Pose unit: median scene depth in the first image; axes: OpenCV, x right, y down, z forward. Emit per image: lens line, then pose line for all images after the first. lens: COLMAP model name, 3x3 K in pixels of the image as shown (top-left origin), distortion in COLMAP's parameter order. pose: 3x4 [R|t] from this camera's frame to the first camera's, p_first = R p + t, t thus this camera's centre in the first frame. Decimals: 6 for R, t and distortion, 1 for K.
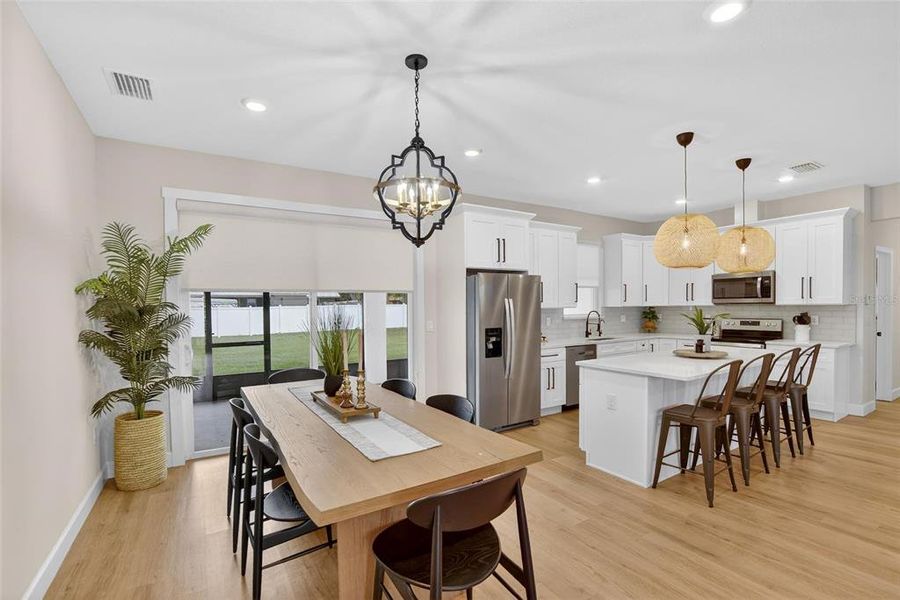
lens RADIAL K [[407.4, 0, 446.7], [0, 407.4, 317.3], [0, 0, 1]] dist [-0.027221, 0.000641]
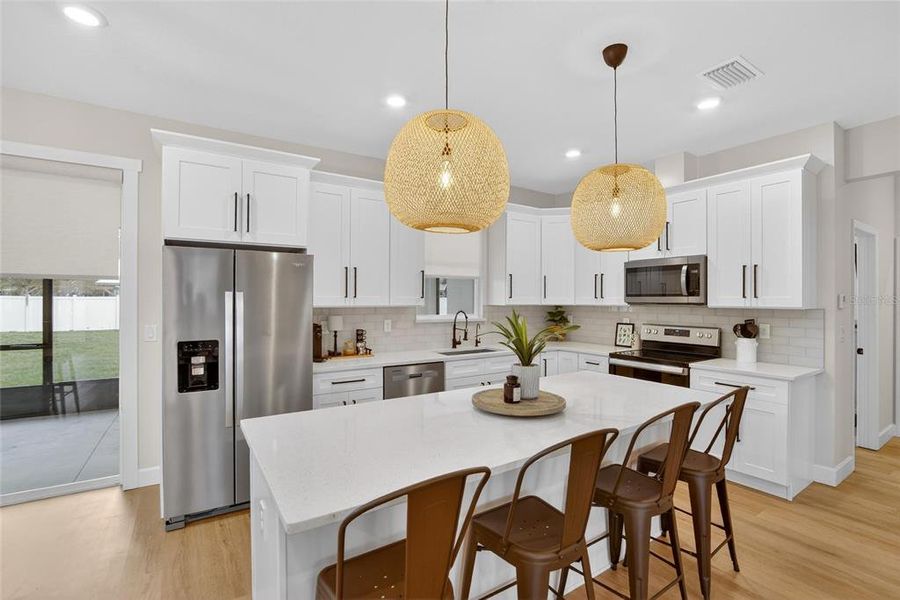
lens RADIAL K [[407.2, 0, 450.0], [0, 407.2, 300.0], [0, 0, 1]] dist [-0.030901, 0.000665]
pose [[0.999703, 0.015629, 0.018704, 0.403701], [-0.015143, 0.999551, -0.025869, -0.019922], [-0.019100, 0.025578, 0.999490, 0.359758]]
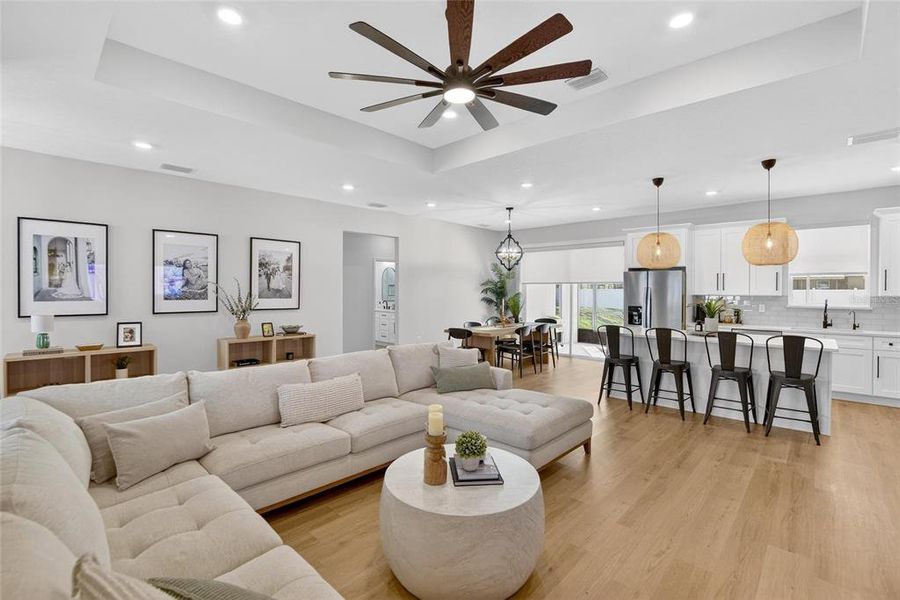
lens RADIAL K [[401.9, 0, 450.8], [0, 401.9, 295.2], [0, 0, 1]] dist [-0.028466, 0.001182]
pose [[0.252545, 0.024742, -0.967269, 1.237064], [-0.034172, 0.999277, 0.016639, -0.015198], [0.966982, 0.028851, 0.253208, -0.066727]]
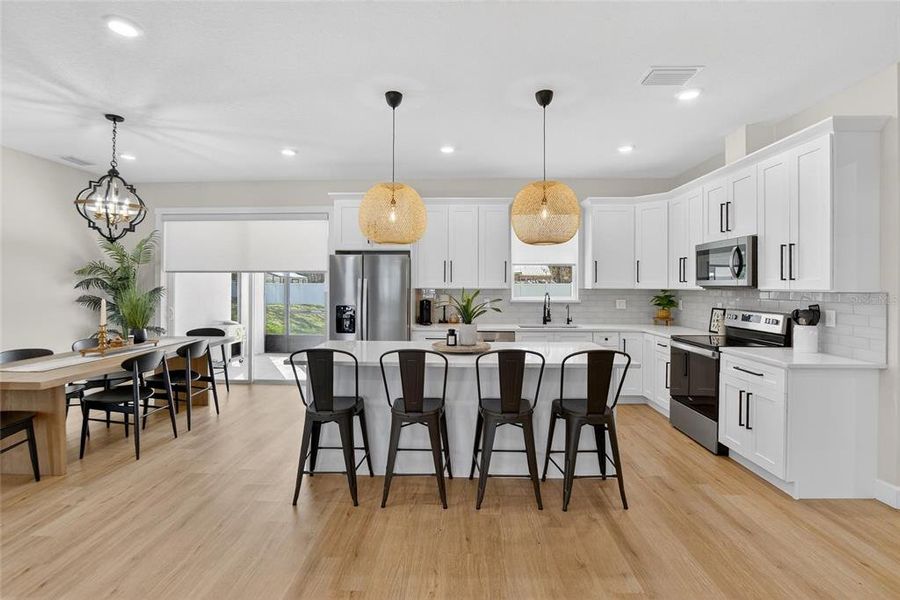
lens RADIAL K [[407.2, 0, 450.4], [0, 407.2, 286.8], [0, 0, 1]] dist [-0.031946, -0.000097]
pose [[0.831532, 0.016761, -0.555224, 0.812442], [-0.028807, 0.999501, -0.012969, -0.015205], [0.554730, 0.026779, 0.831599, 0.229837]]
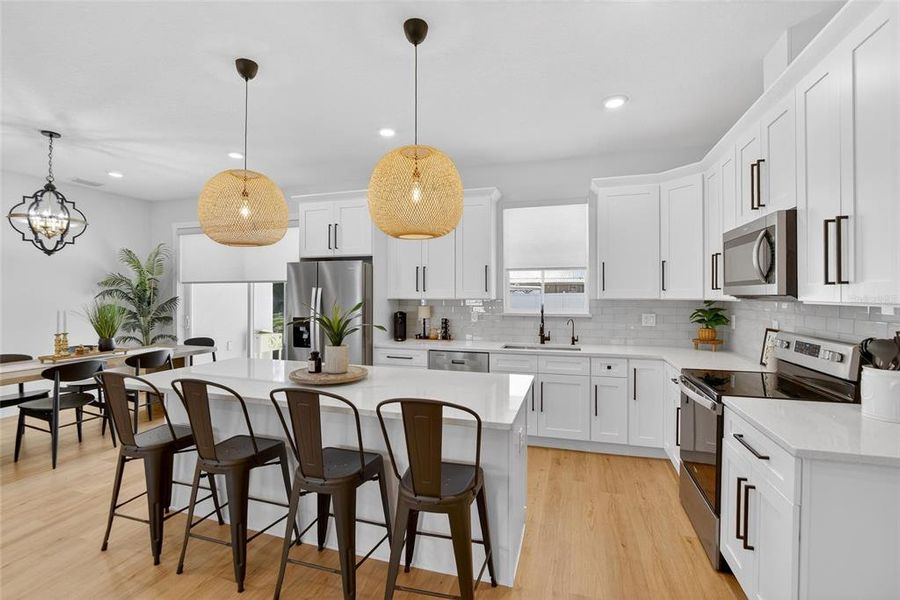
lens RADIAL K [[401.9, 0, 450.8], [0, 401.9, 295.2], [0, 0, 1]] dist [-0.028466, 0.001182]
pose [[0.649937, 0.013349, -0.759871, 0.938153], [-0.029522, 0.999535, -0.007692, -0.027016], [0.759414, 0.027433, 0.650029, 0.559477]]
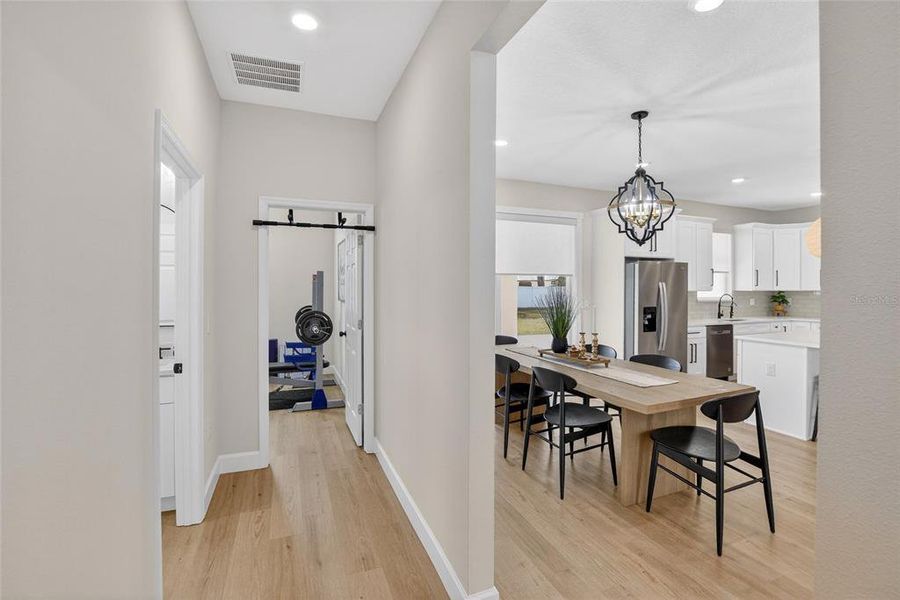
lens RADIAL K [[407.2, 0, 450.4], [0, 407.2, 286.8], [0, 0, 1]] dist [-0.031946, -0.000097]
pose [[0.985276, 0.012127, -0.170543, -0.223133], [-0.017279, 0.999437, -0.028753, 0.009659], [0.170099, 0.031277, 0.984931, -0.223693]]
